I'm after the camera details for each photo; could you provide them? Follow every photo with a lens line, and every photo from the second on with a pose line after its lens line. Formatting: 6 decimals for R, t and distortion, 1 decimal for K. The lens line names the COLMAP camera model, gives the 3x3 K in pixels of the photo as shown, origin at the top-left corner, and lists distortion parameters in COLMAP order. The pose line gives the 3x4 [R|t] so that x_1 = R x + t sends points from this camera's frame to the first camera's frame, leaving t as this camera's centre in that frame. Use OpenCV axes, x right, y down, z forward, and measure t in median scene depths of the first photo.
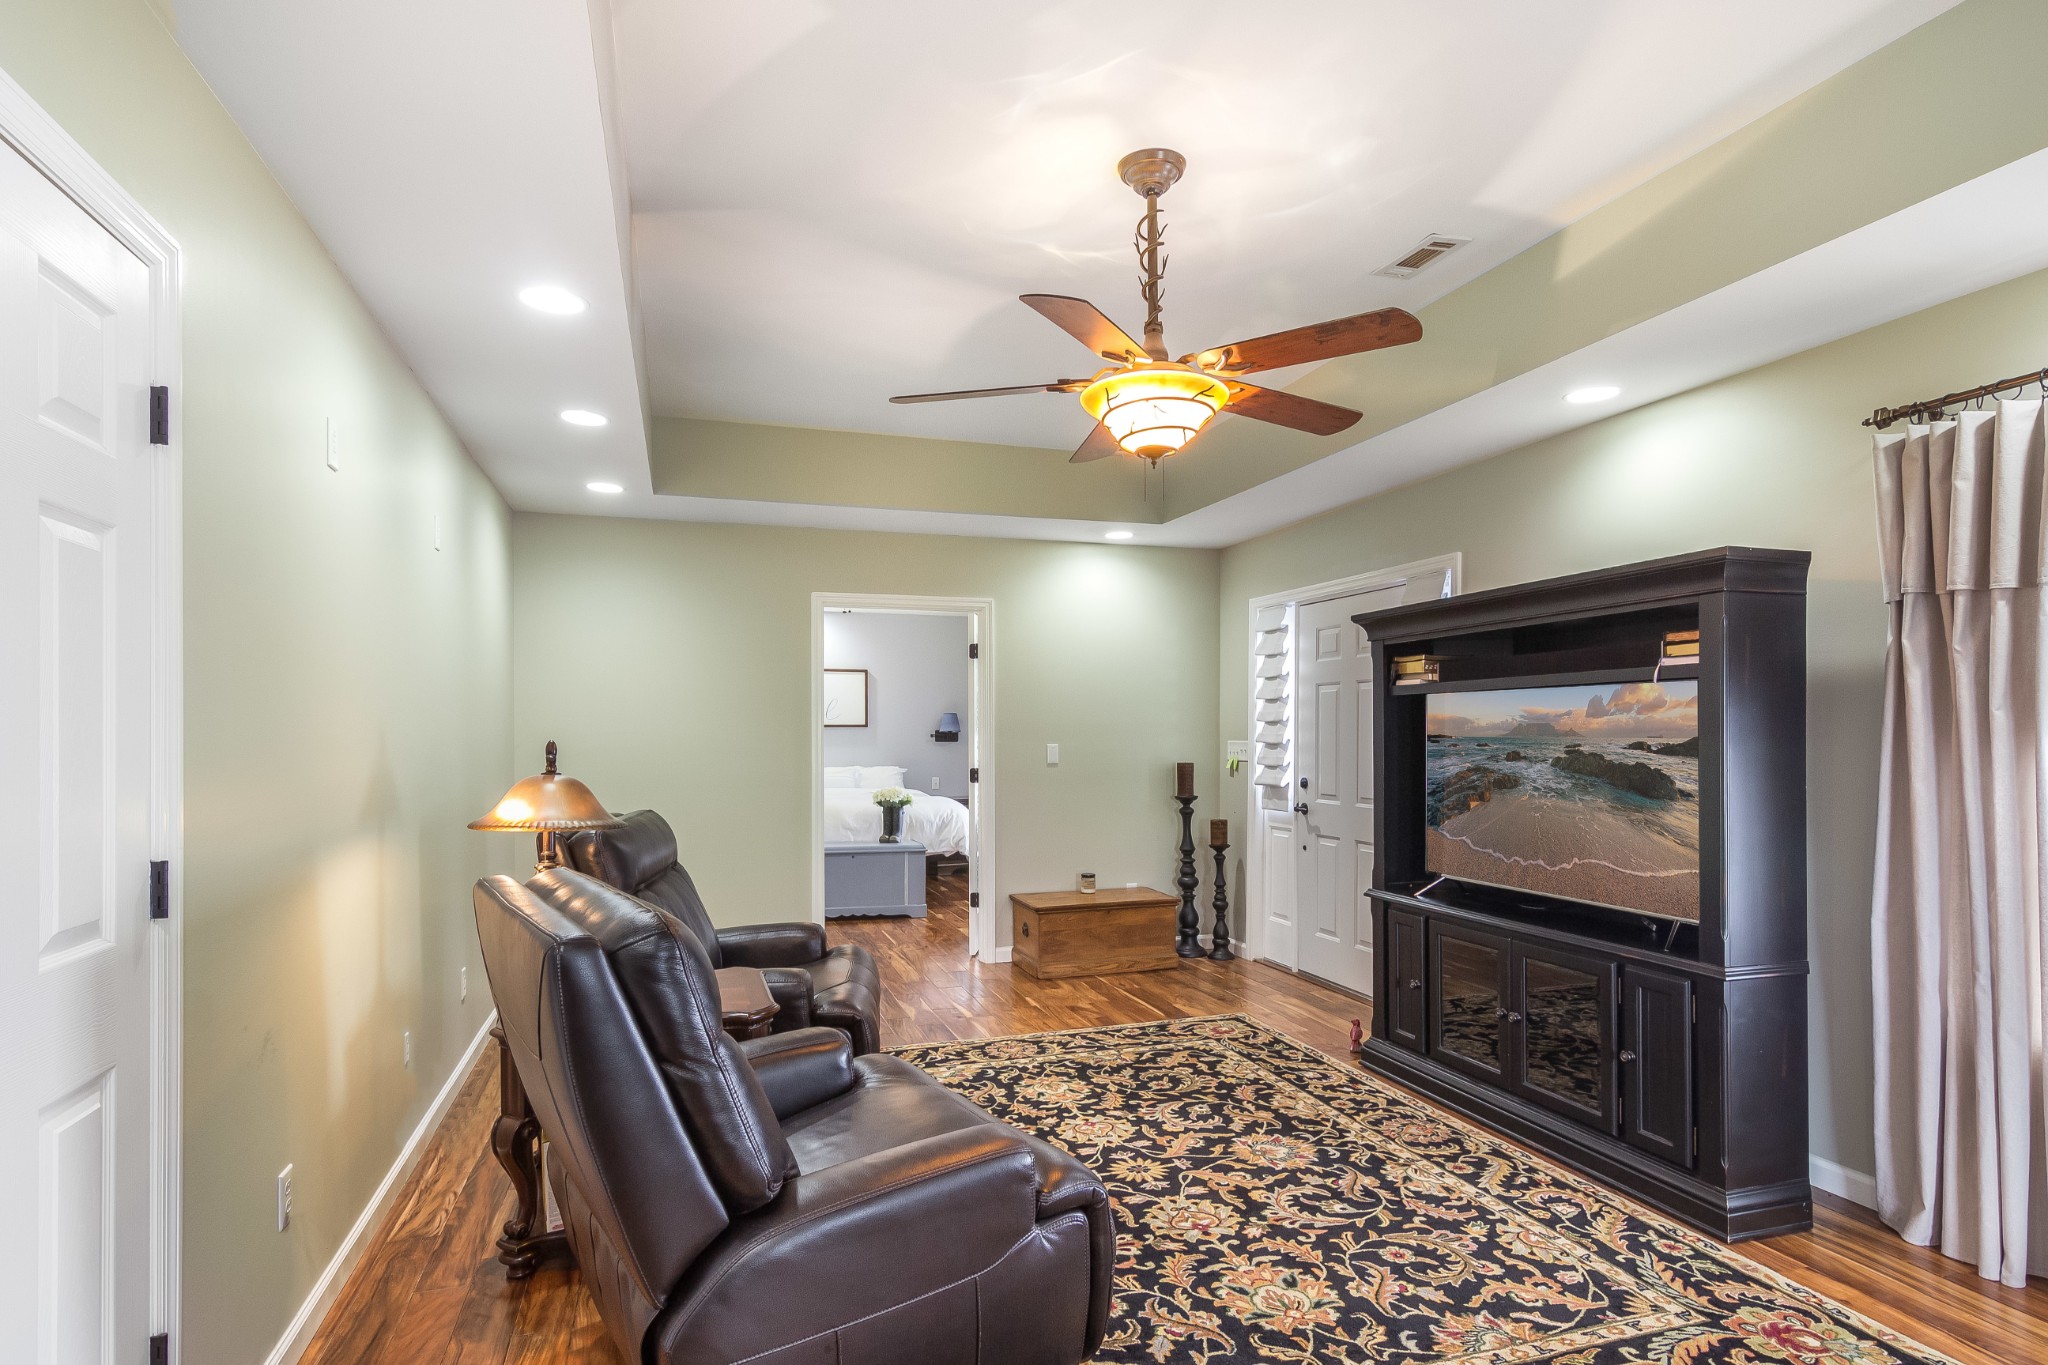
lens RADIAL K [[1077.3, 0, 1010.9], [0, 1077.3, 727.9], [0, 0, 1]] dist [-0.003121, 0.002295]
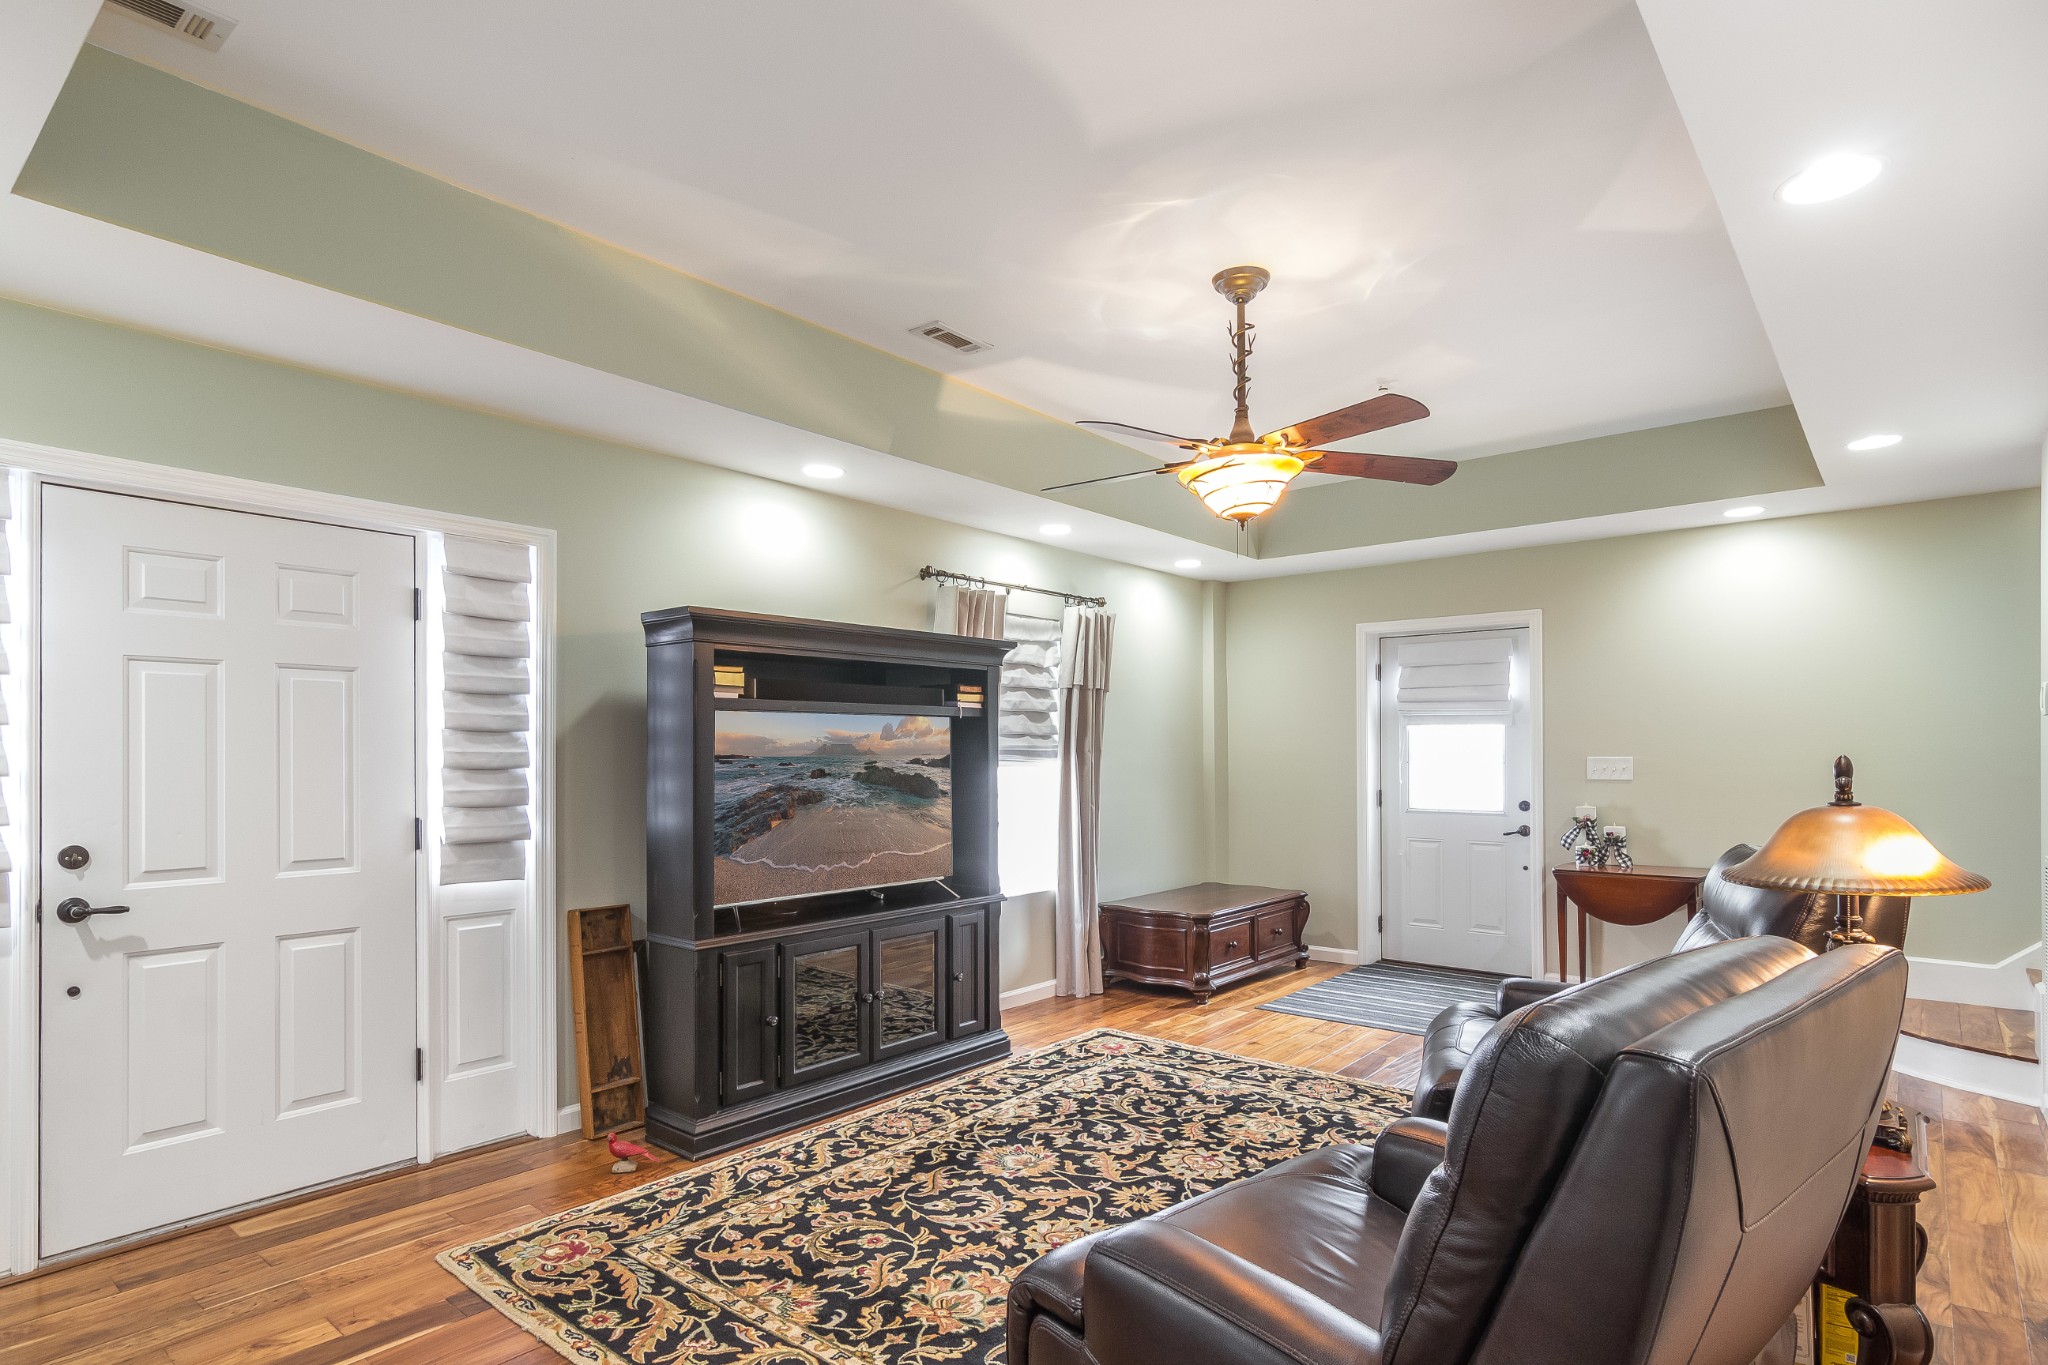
lens RADIAL K [[1077.3, 0, 1011.5], [0, 1077.3, 741.3], [0, 0, 1]] dist [-0.003121, 0.002295]
pose [[-0.537584, 0.009718, 0.843154, -0.597947], [-0.000596, 0.999929, -0.011905, 0.006776], [-0.843210, -0.006902, -0.537540, 1.505666]]
